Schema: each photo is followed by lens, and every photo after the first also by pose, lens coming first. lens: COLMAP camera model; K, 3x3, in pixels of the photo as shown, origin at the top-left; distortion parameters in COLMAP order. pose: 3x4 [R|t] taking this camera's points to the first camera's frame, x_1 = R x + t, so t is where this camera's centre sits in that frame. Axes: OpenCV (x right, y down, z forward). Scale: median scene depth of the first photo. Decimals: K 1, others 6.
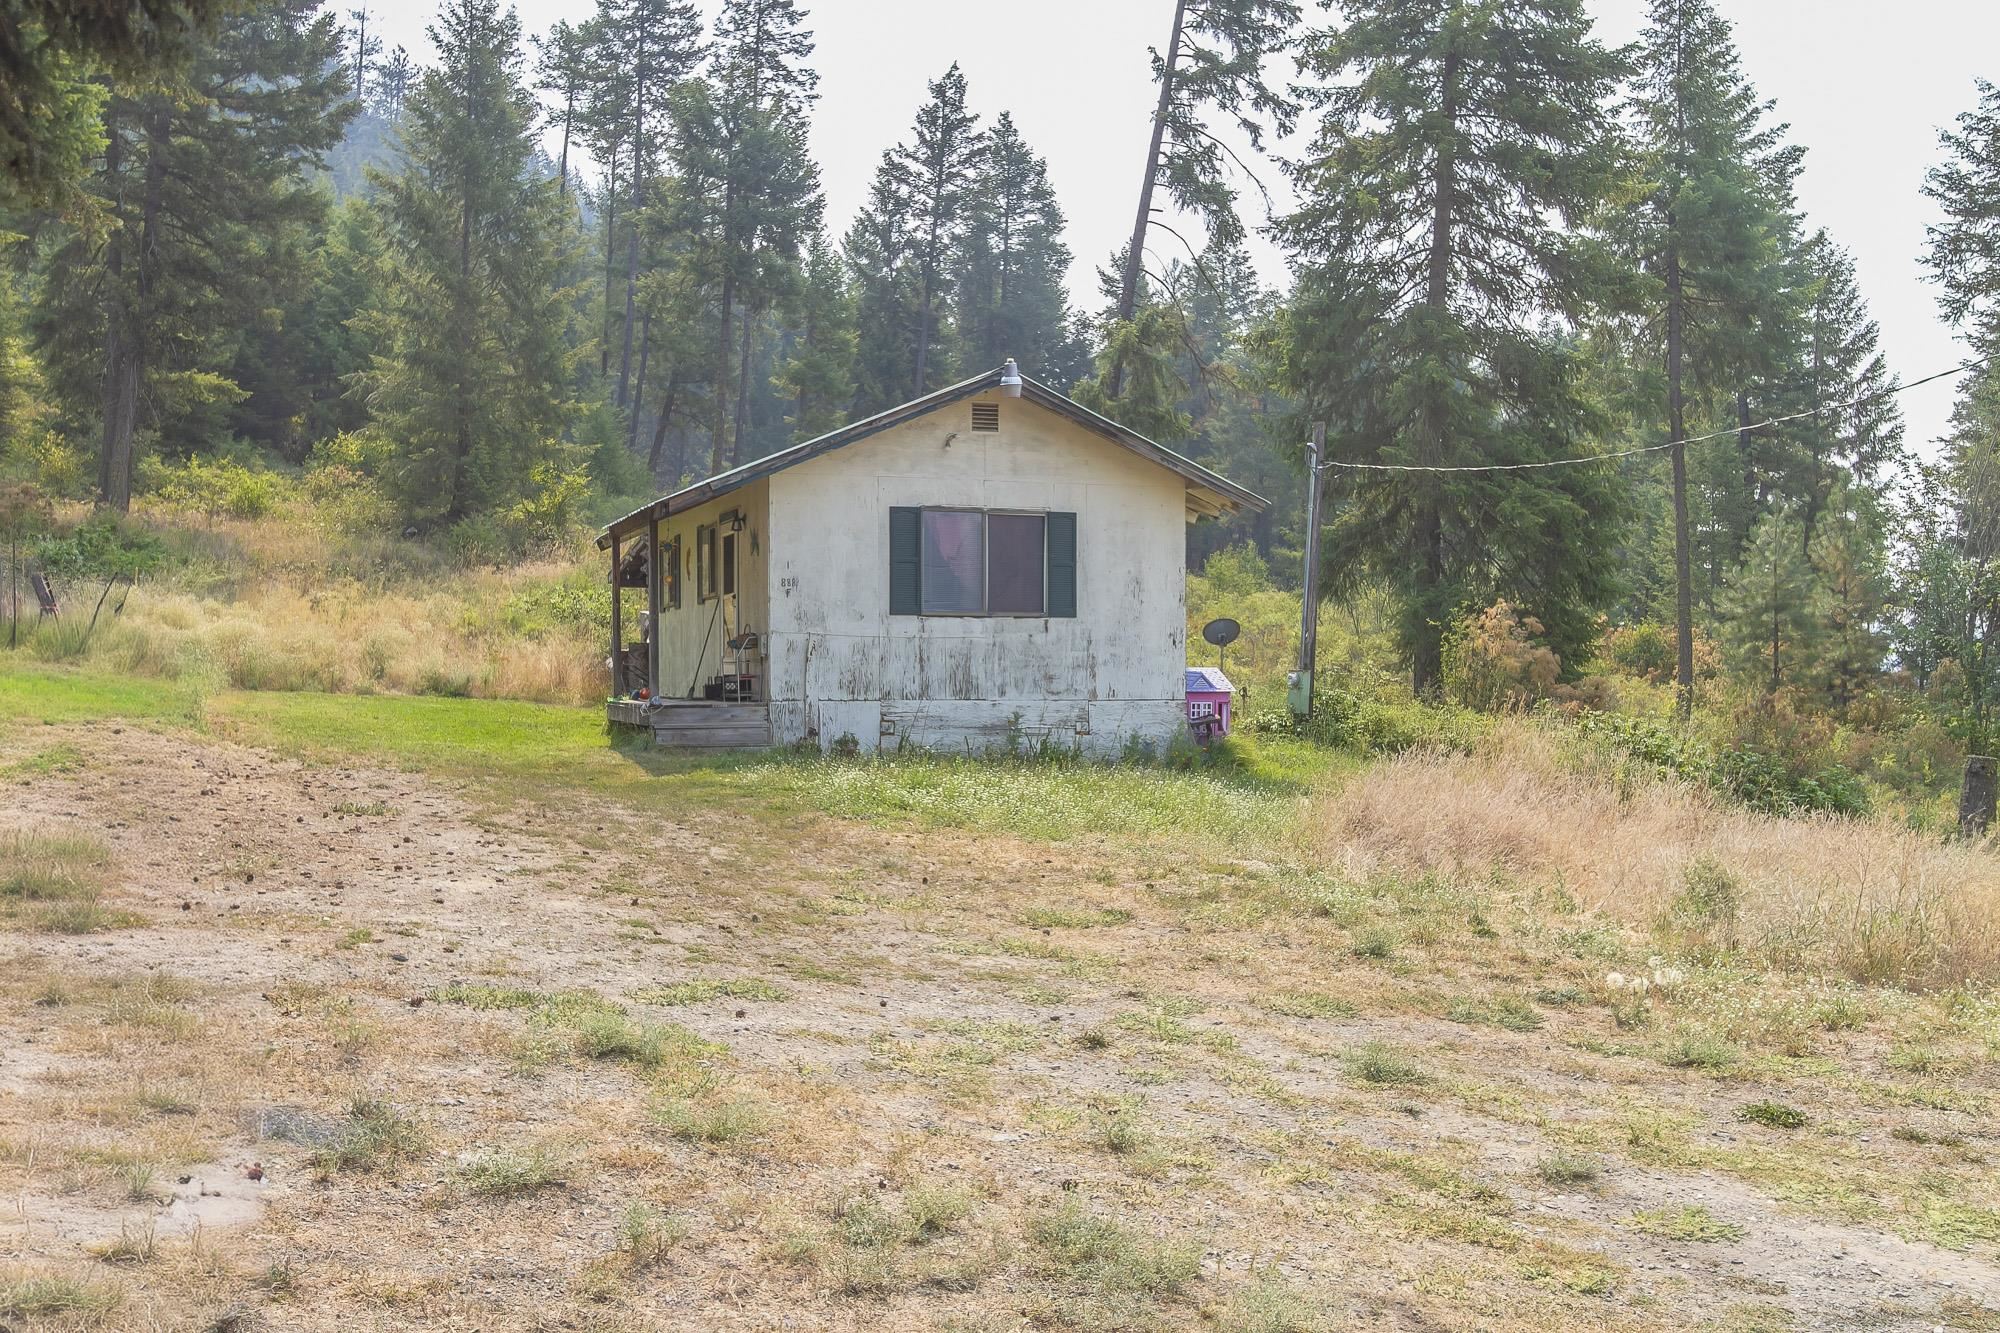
lens RADIAL K [[2057.3, 0, 1001.2], [0, 2057.3, 669.0], [0, 0, 1]] dist [0.000135, 0.000000]
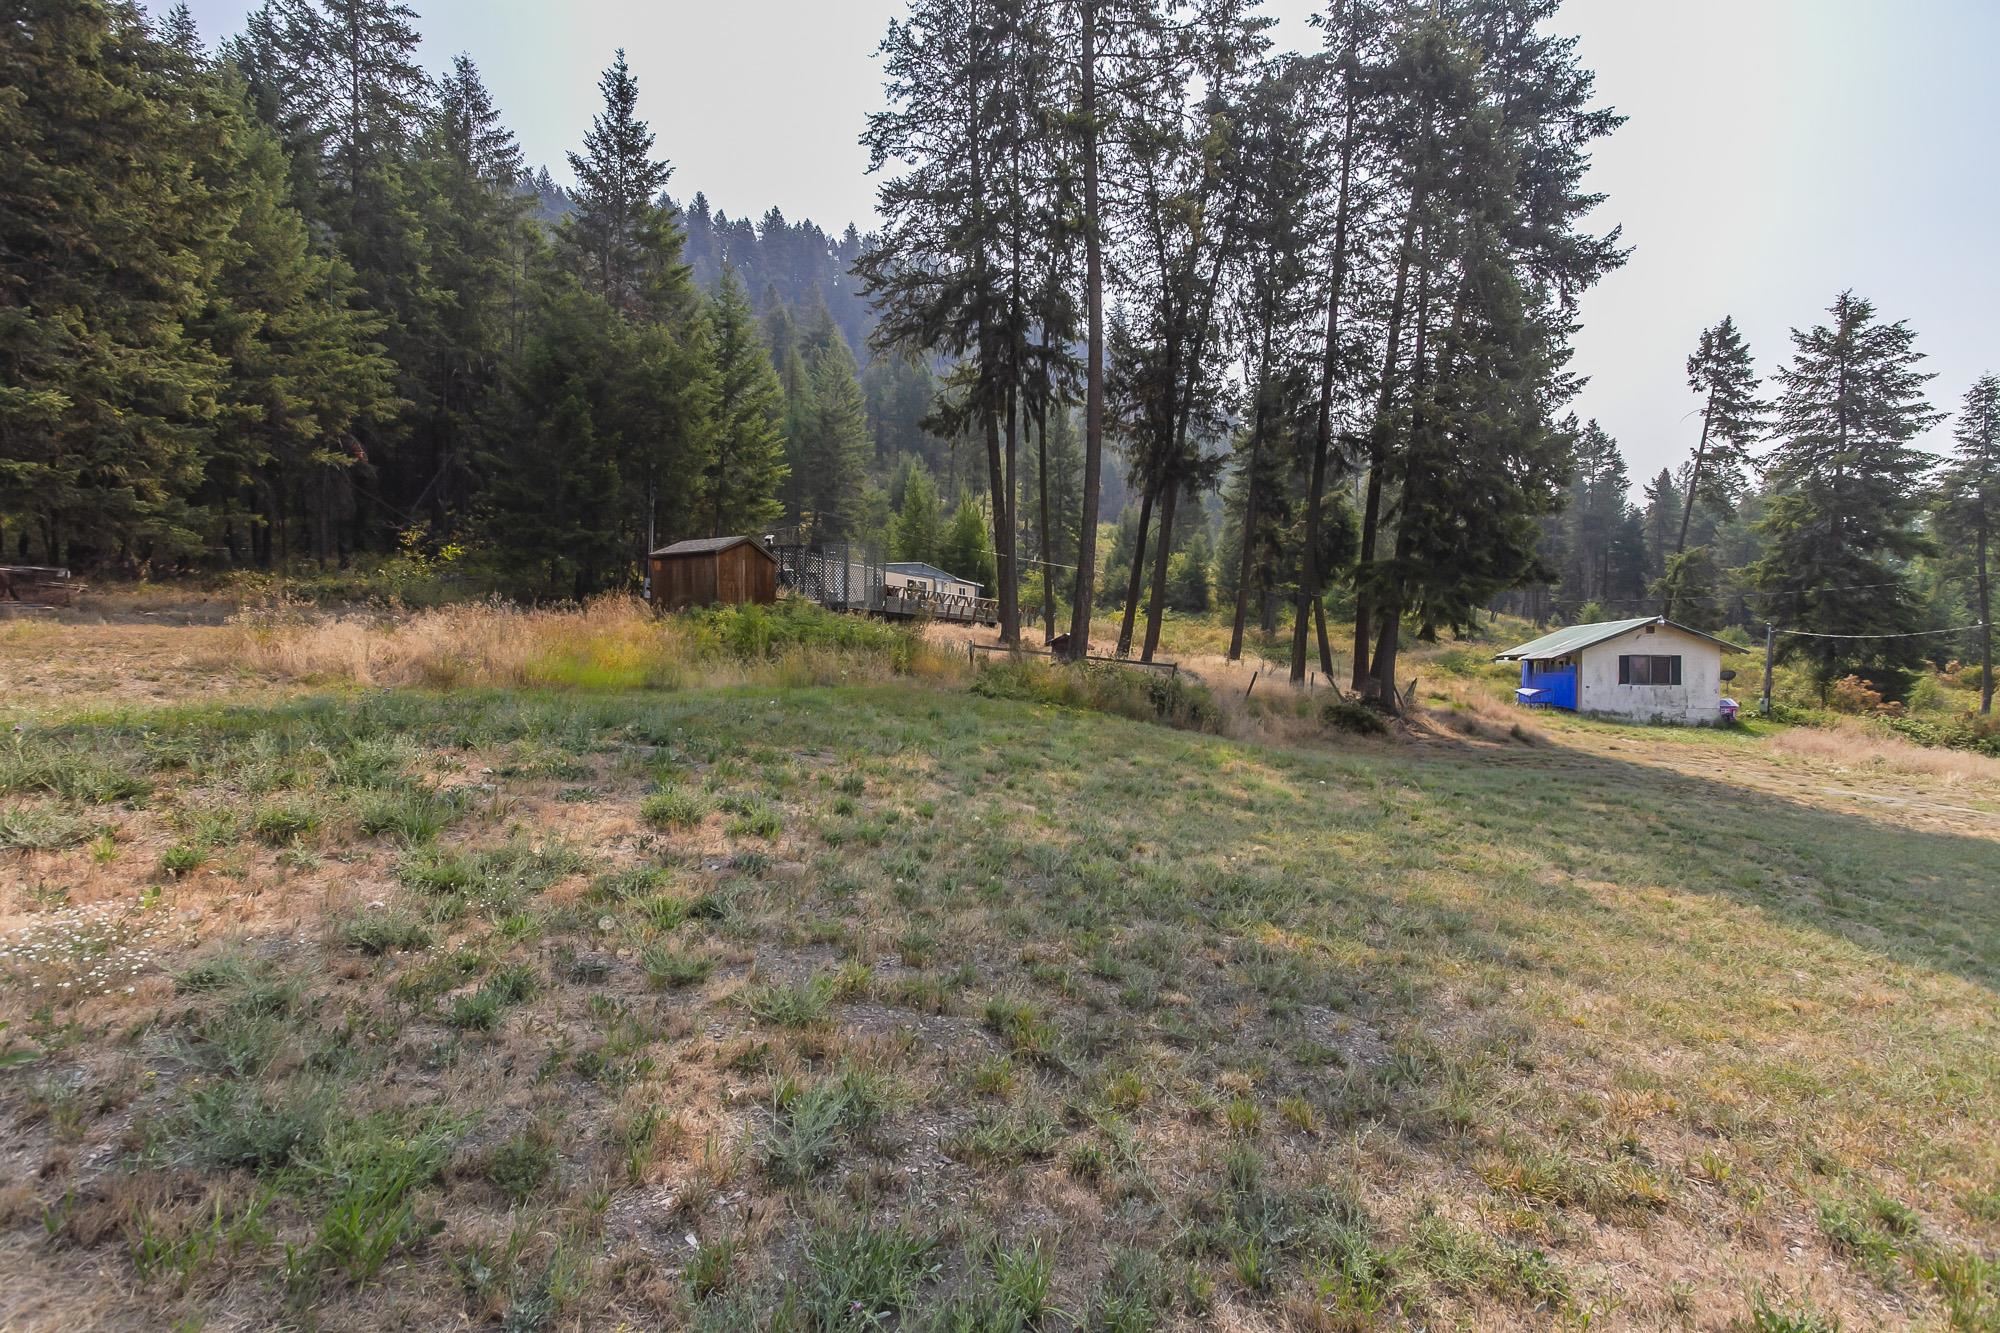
lens RADIAL K [[950.6, 0, 999.9], [0, 950.6, 674.8], [0, 0, 1]] dist [0.010664, -0.000963]
pose [[0.860108, -0.002635, -0.510105, -0.074322], [0.003332, 0.999994, 0.000452, -0.026439], [0.510101, -0.002089, 0.860112, -0.560470]]
